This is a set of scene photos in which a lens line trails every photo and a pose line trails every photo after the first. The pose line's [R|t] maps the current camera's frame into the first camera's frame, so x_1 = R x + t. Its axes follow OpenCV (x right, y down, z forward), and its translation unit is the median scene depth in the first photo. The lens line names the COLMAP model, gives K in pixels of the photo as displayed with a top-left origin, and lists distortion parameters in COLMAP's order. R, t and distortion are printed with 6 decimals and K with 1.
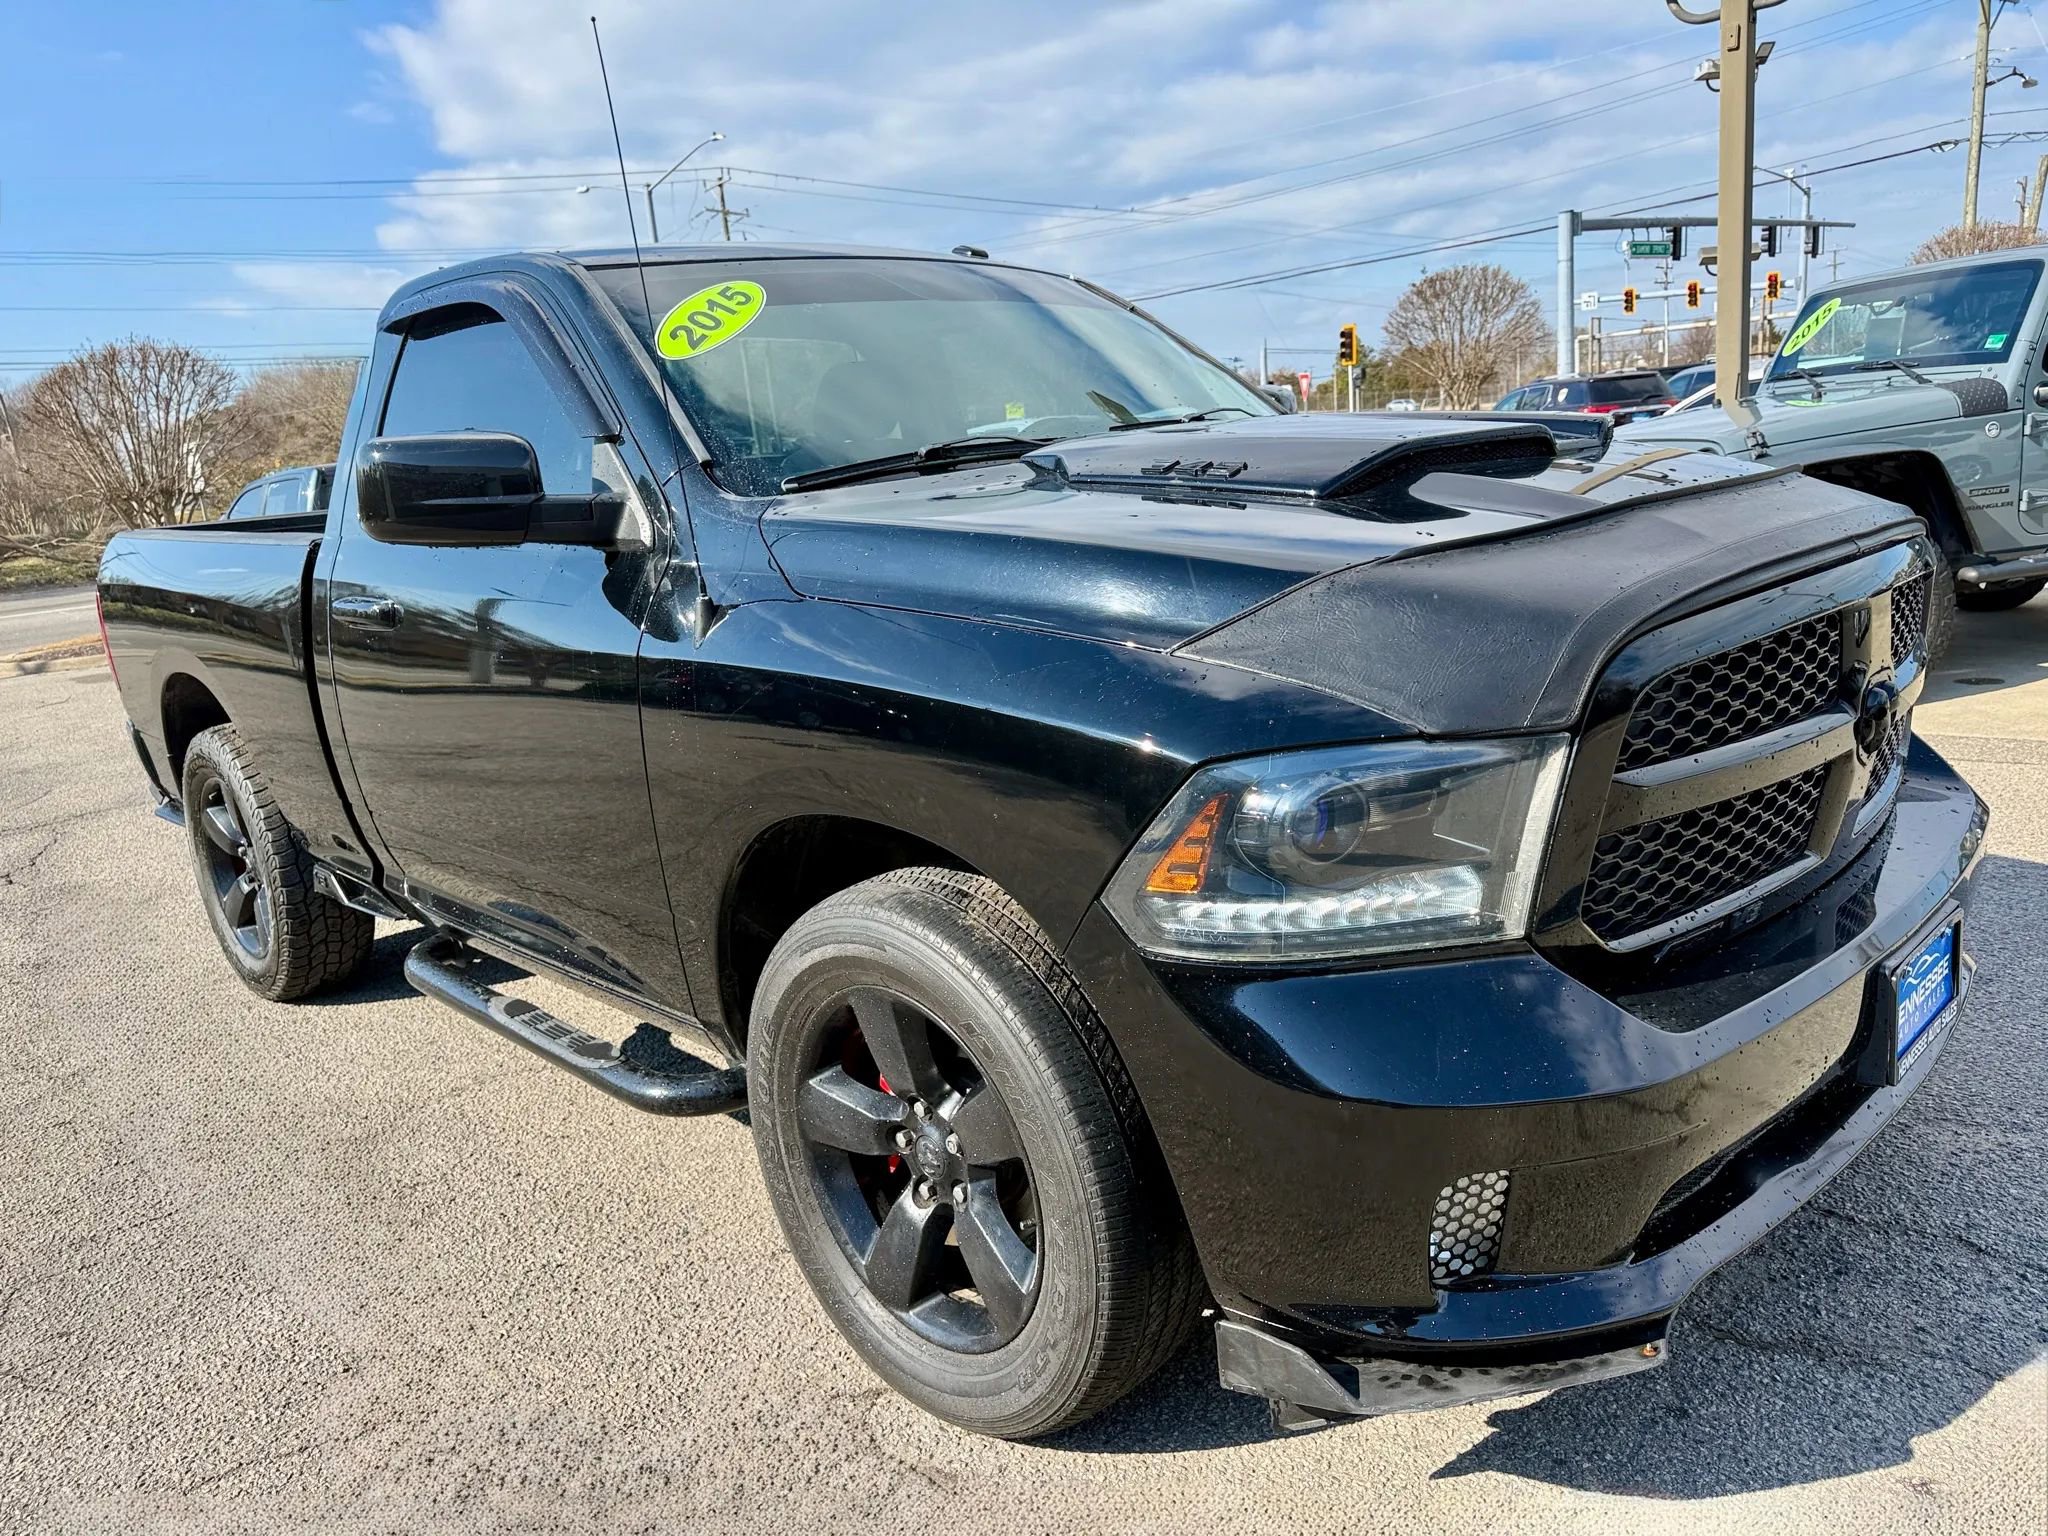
lens RADIAL K [[1459.7, 0, 1031.0], [0, 1459.7, 771.9], [0, 0, 1]] dist [0.018100, -0.014316]
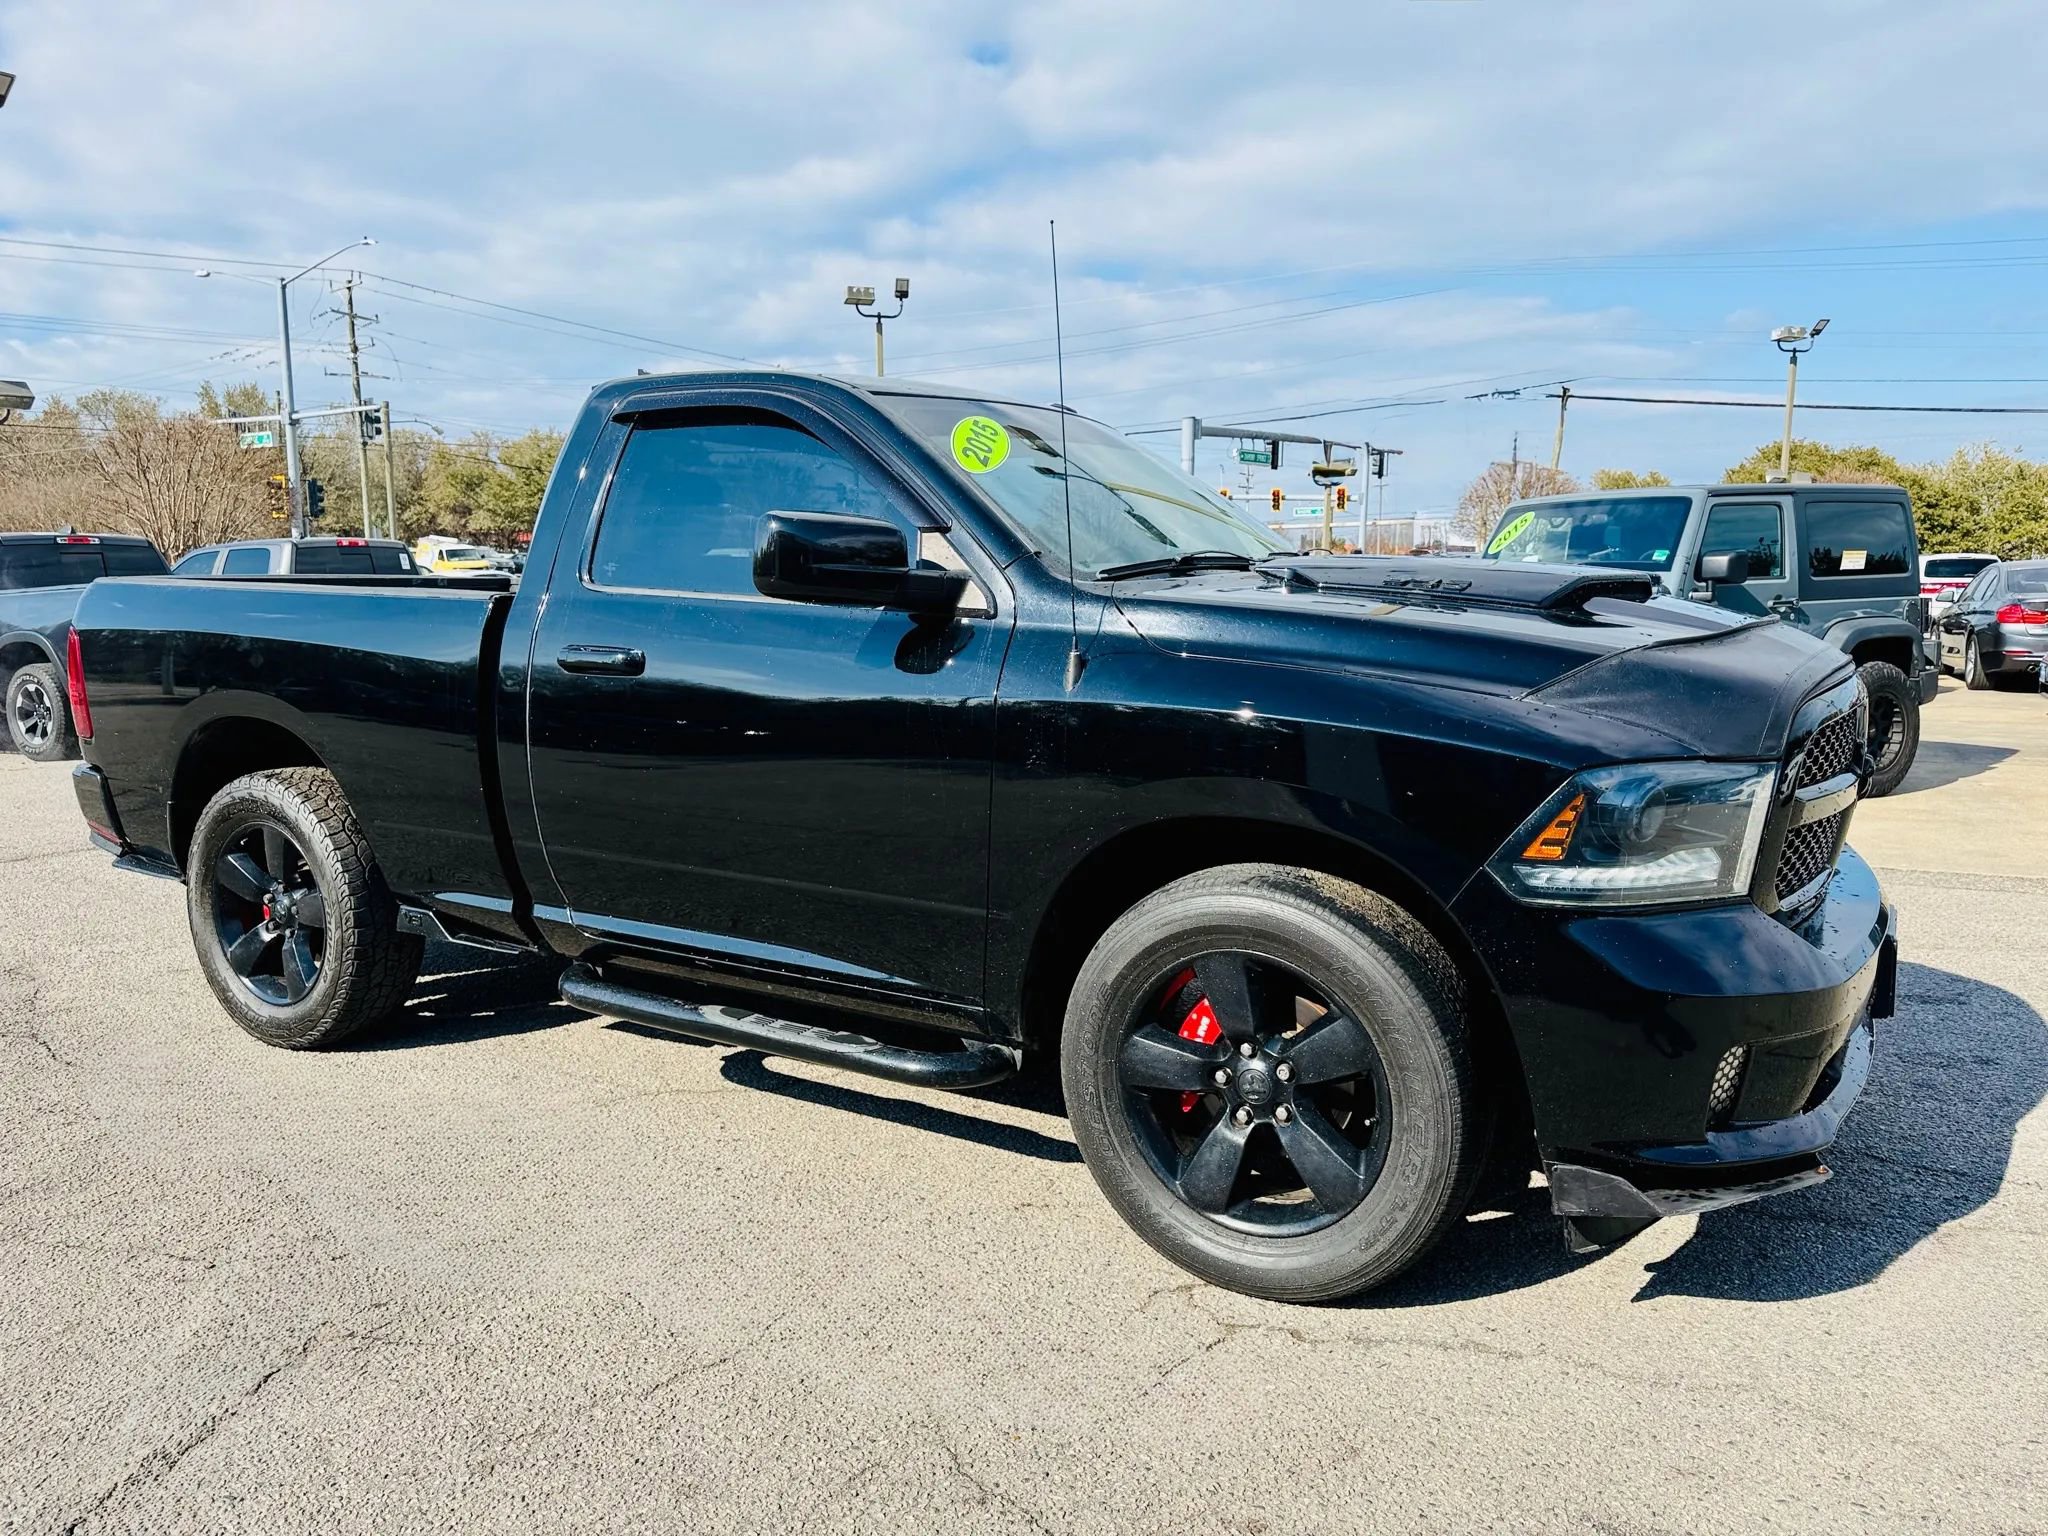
lens RADIAL K [[1440.1, 0, 1024.0], [0, 1440.1, 768.0], [0, 0, 1]] dist [0.076511, -0.091534]
pose [[0.962311, 0.046871, 0.267883, -0.685709], [-0.019114, 0.994257, -0.105302, 0.132771], [-0.271280, 0.096213, 0.957680, -0.228756]]
